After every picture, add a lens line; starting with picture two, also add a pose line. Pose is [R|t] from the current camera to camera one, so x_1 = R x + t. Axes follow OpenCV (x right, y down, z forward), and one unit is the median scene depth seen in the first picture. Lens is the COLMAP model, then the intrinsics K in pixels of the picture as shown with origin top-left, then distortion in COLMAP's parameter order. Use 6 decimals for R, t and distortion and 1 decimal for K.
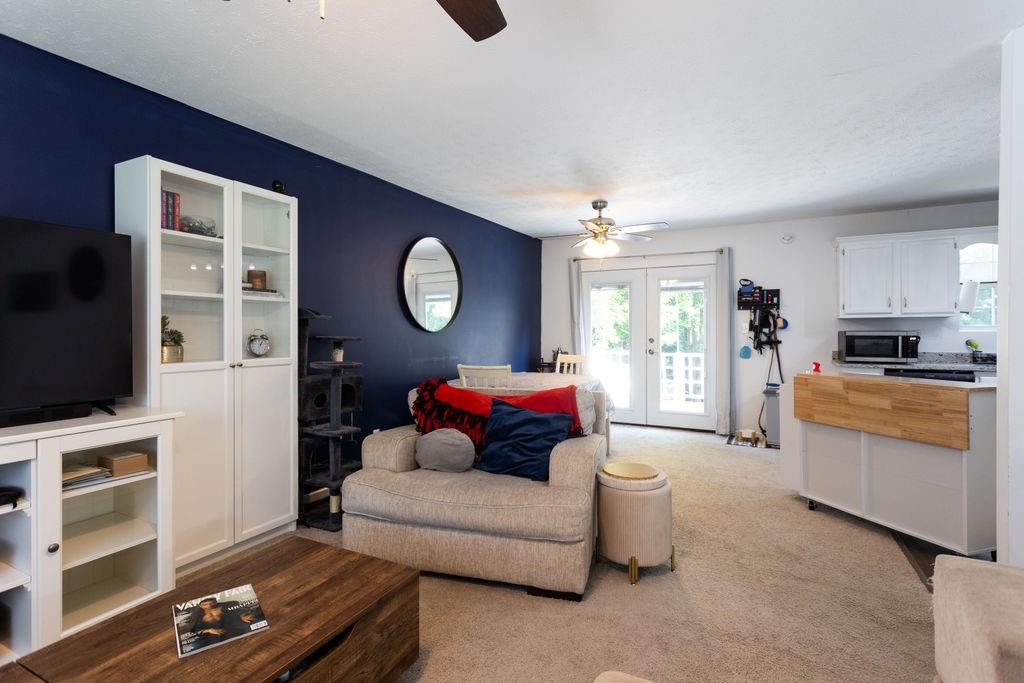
lens RADIAL K [[489.7, 0, 511.2], [0, 489.7, 337.7], [0, 0, 1]] dist [0.000314, 0.000509]
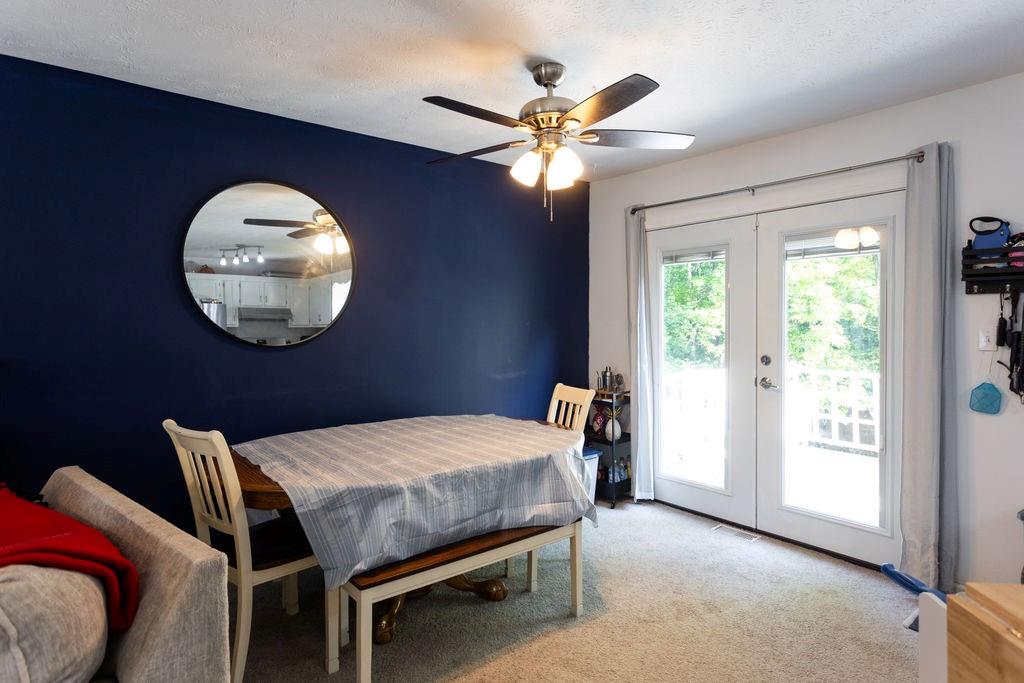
lens RADIAL K [[556.0, 0, 527.9], [0, 556.0, 335.6], [0, 0, 1]] dist [0.001010, -0.000324]
pose [[0.924148, 0.005881, -0.381989, 0.305182], [-0.003032, 0.999963, 0.008060, -0.024651], [0.382022, -0.006291, 0.924132, 0.432396]]
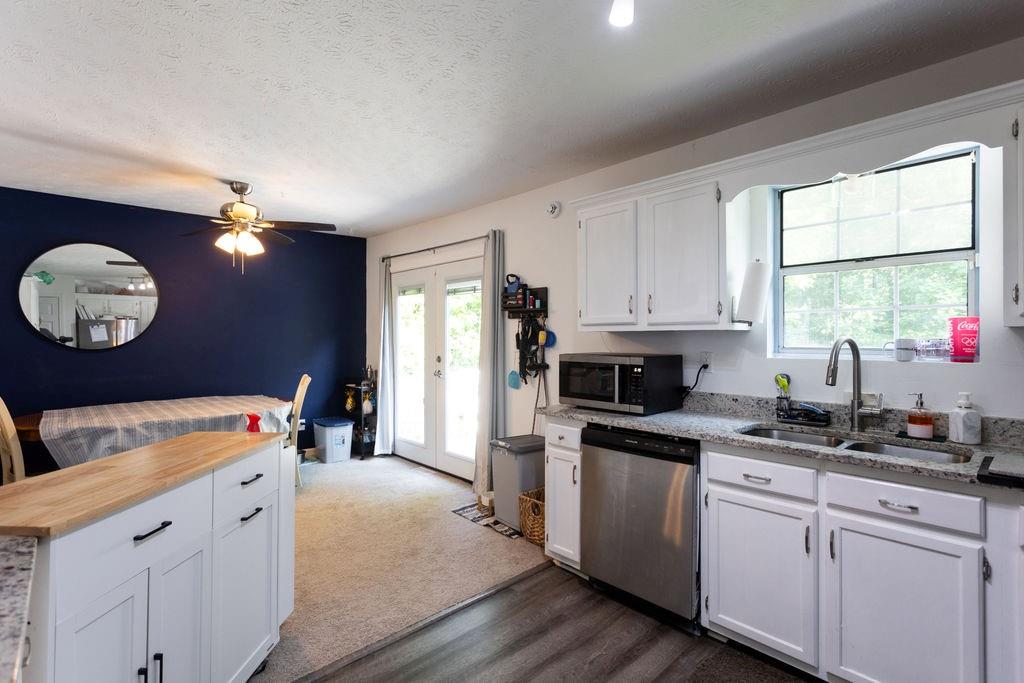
lens RADIAL K [[479.9, 0, 512.0], [0, 479.9, 341.5], [0, 0, 1]] dist [0.003196, 0.000585]
pose [[0.947663, 0.004245, -0.319245, 0.695448], [-0.004957, 0.999987, -0.001416, -0.023282], [0.319235, 0.002924, 0.947671, 0.356063]]
